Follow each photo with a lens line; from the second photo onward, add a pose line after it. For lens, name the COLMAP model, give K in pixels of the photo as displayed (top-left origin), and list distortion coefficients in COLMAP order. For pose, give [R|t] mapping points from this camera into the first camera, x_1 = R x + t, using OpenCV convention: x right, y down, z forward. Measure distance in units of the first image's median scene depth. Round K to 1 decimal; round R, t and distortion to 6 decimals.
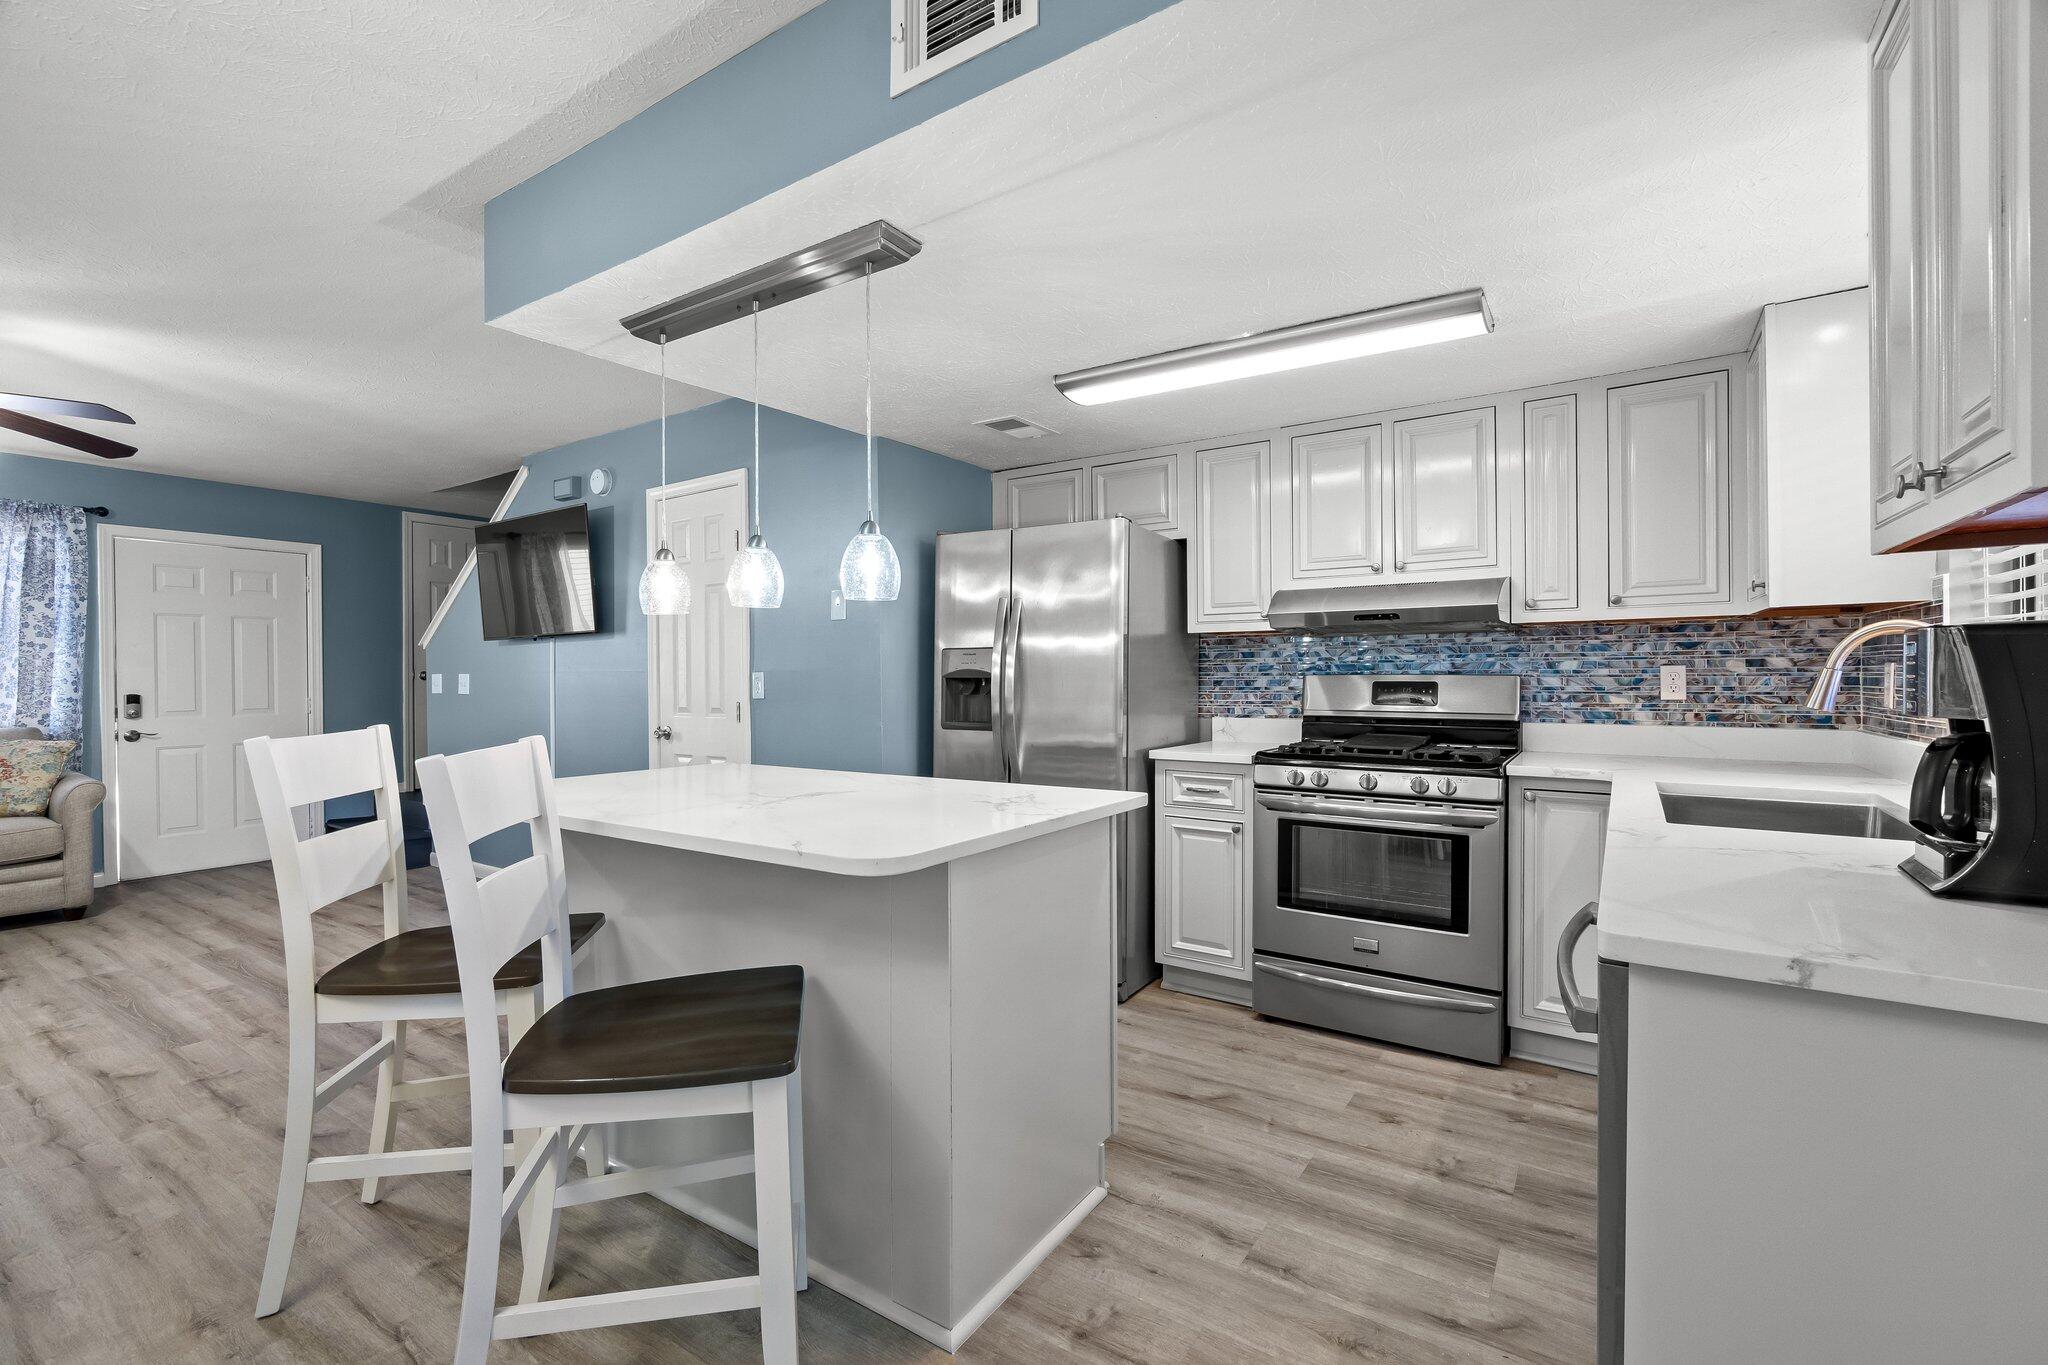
lens RADIAL K [[881.6, 0, 1027.5], [0, 881.6, 675.9], [0, 0, 1]] dist [0.003665, 0.000500]
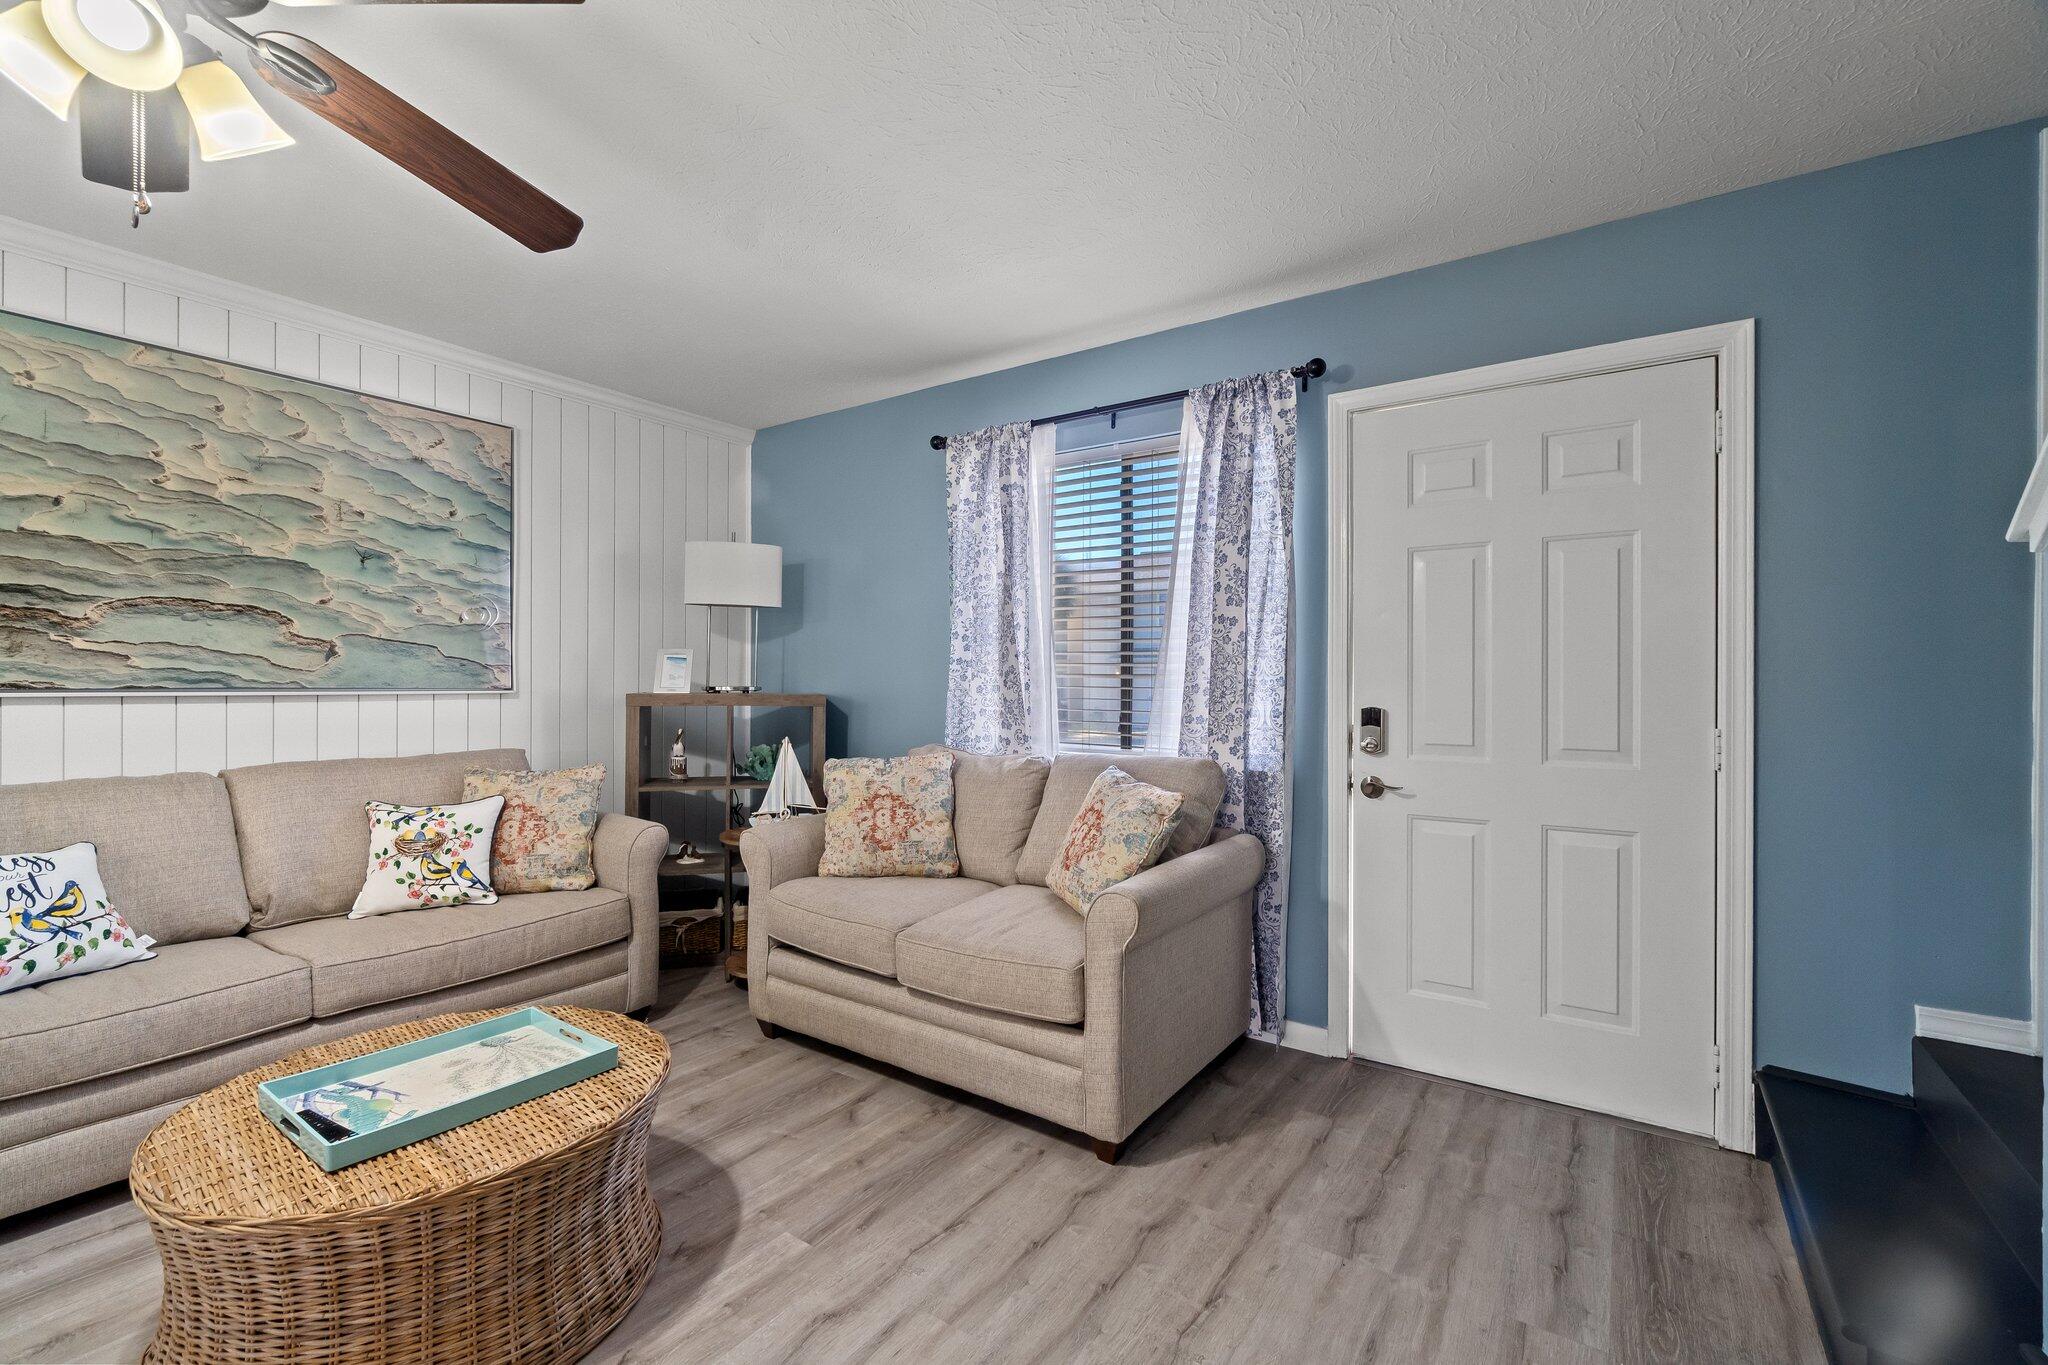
lens RADIAL K [[881.6, 0, 1022.6], [0, 881.6, 682.5], [0, 0, 1]] dist [0.003665, 0.000500]
pose [[-0.010074, 0.005428, -0.999935, -0.492547], [-0.007905, 0.999954, 0.005508, 0.004580], [0.999918, 0.007960, -0.010030, 0.807470]]
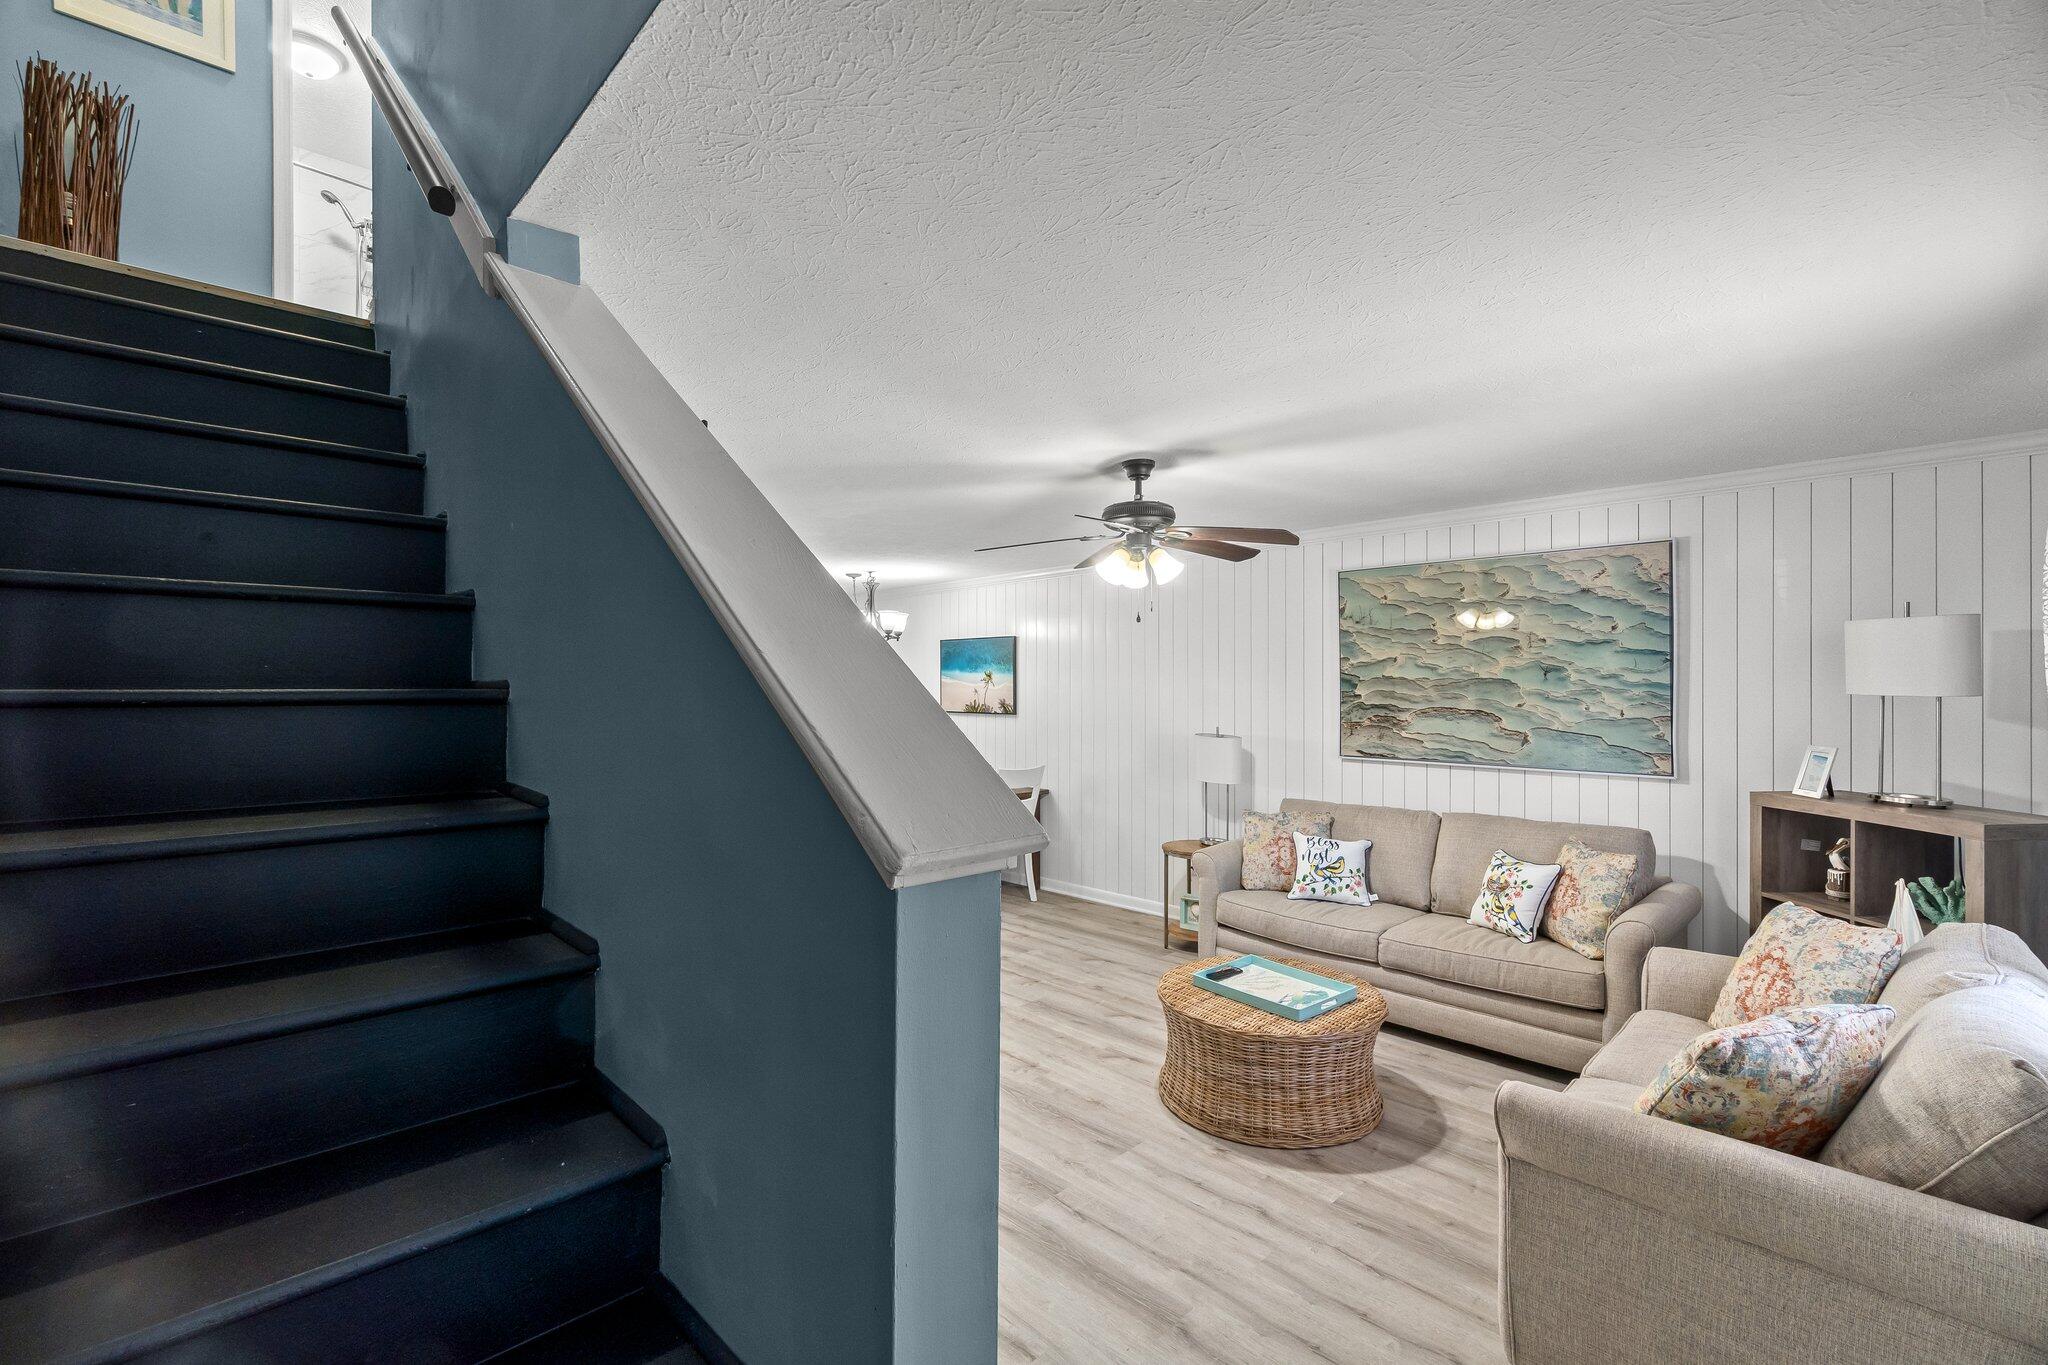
lens RADIAL K [[881.6, 0, 1021.2], [0, 881.6, 682.4], [0, 0, 1]] dist [0.003665, 0.000500]
pose [[-0.978881, 0.008036, 0.204272, -1.030873], [0.008412, 0.999964, 0.000974, -0.132783], [-0.204257, 0.002671, -0.978914, 1.652135]]
